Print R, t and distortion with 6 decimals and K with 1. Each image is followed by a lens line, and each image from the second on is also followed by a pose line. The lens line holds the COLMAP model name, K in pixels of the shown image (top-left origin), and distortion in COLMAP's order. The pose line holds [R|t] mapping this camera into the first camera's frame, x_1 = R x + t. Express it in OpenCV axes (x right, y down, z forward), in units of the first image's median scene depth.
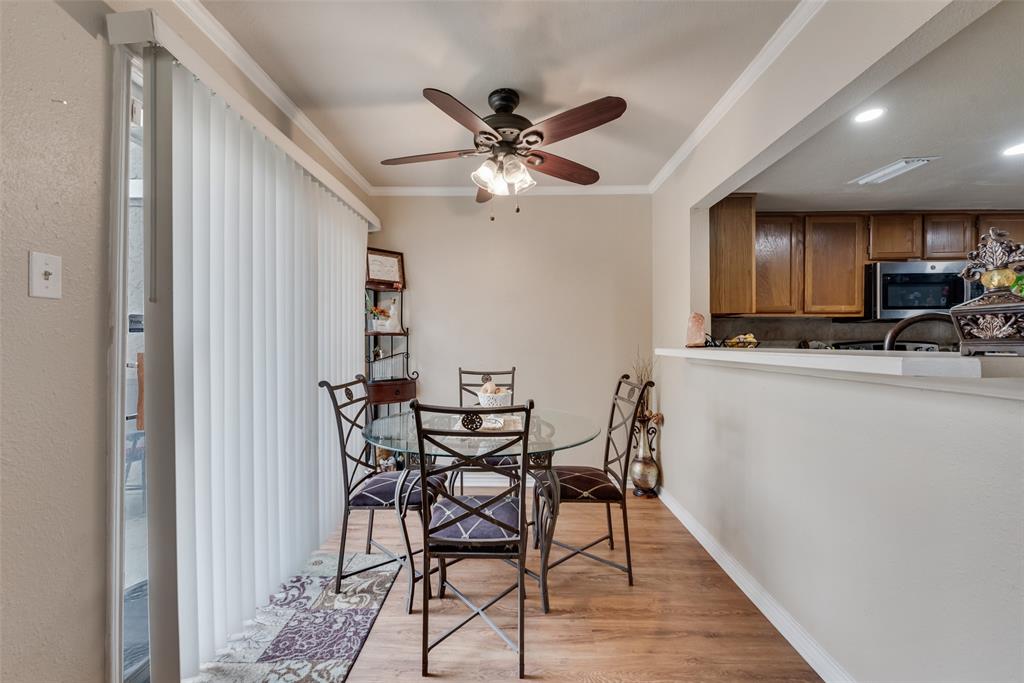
lens RADIAL K [[400.9, 0, 512.2], [0, 400.9, 341.4], [0, 0, 1]] dist [0.008924, -0.000633]
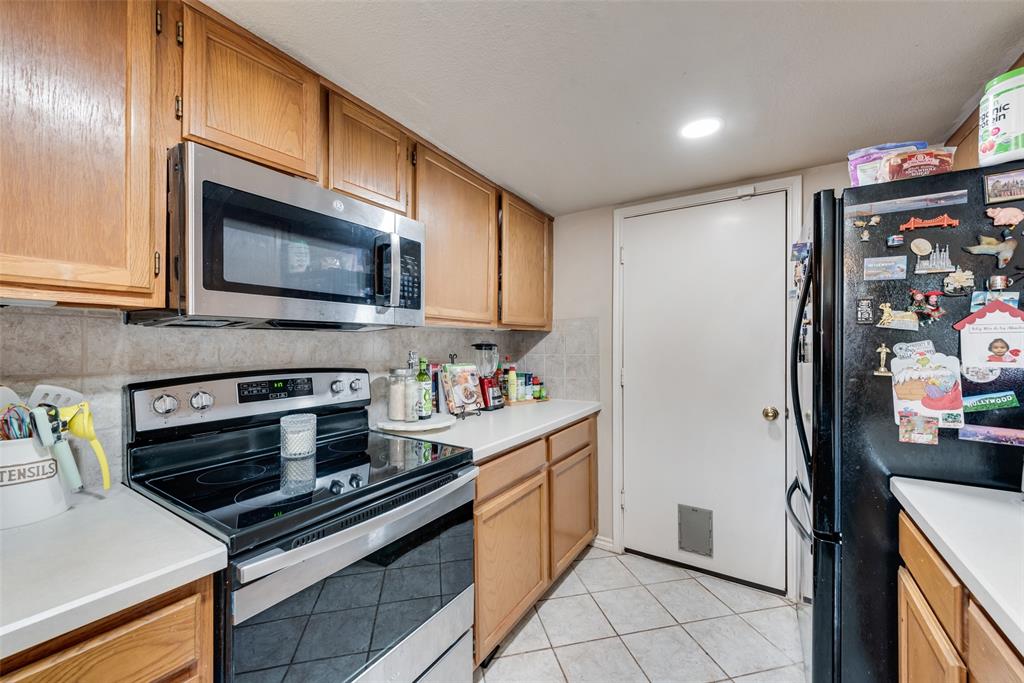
lens RADIAL K [[400.9, 0, 510.1], [0, 400.9, 343.5], [0, 0, 1]] dist [0.008924, -0.000633]
pose [[0.532069, 0.005414, 0.846684, 0.745738], [-0.000503, 0.999981, -0.006078, -0.030547], [-0.846701, 0.002808, 0.532061, 0.589798]]
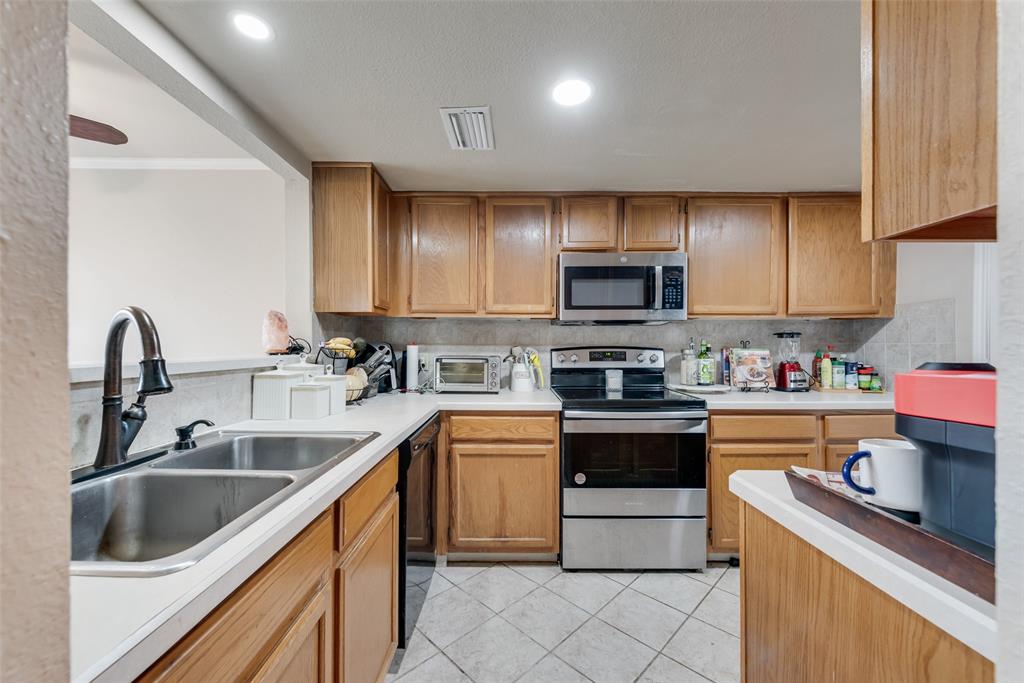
lens RADIAL K [[400.9, 0, 509.6], [0, 400.9, 342.8], [0, 0, 1]] dist [0.008924, -0.000633]
pose [[0.999973, 0.003801, 0.006220, 0.772210], [-0.003766, 0.999978, -0.005540, -0.004810], [-0.006241, 0.005517, 0.999965, 0.169649]]
